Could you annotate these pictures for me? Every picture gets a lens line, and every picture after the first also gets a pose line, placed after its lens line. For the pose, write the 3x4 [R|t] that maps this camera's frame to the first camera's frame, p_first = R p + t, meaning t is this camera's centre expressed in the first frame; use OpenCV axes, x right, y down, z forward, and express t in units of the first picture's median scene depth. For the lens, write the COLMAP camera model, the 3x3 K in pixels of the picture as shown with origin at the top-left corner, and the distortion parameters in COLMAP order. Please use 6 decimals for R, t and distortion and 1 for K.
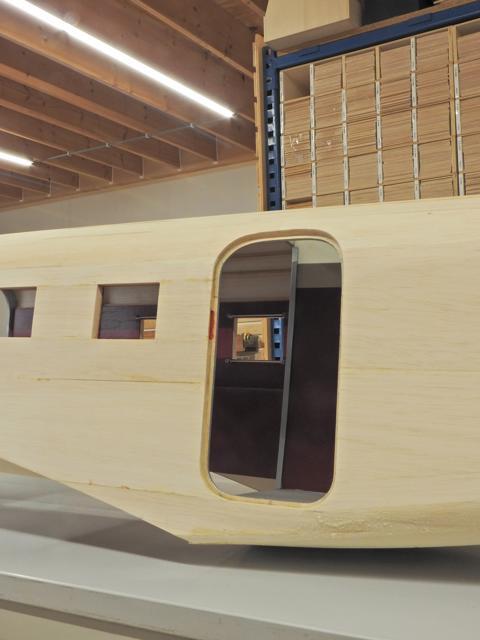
lens RADIAL K [[742.5, 0, 239.0], [0, 742.5, 321.2], [0, 0, 1]] dist [-0.016011, 0.000000]
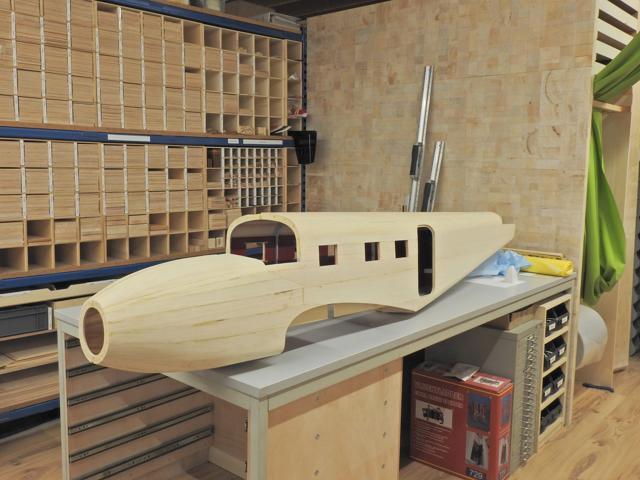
lens RADIAL K [[611.2, 0, 317.9], [0, 611.2, 238.4], [0, 0, 1]] dist [0.024646, 0.000000]
pose [[0.158149, -0.102857, 0.982043, -0.876920], [-0.088548, 0.989075, 0.117853, -0.105943], [-0.983437, -0.105596, 0.147313, 0.309714]]
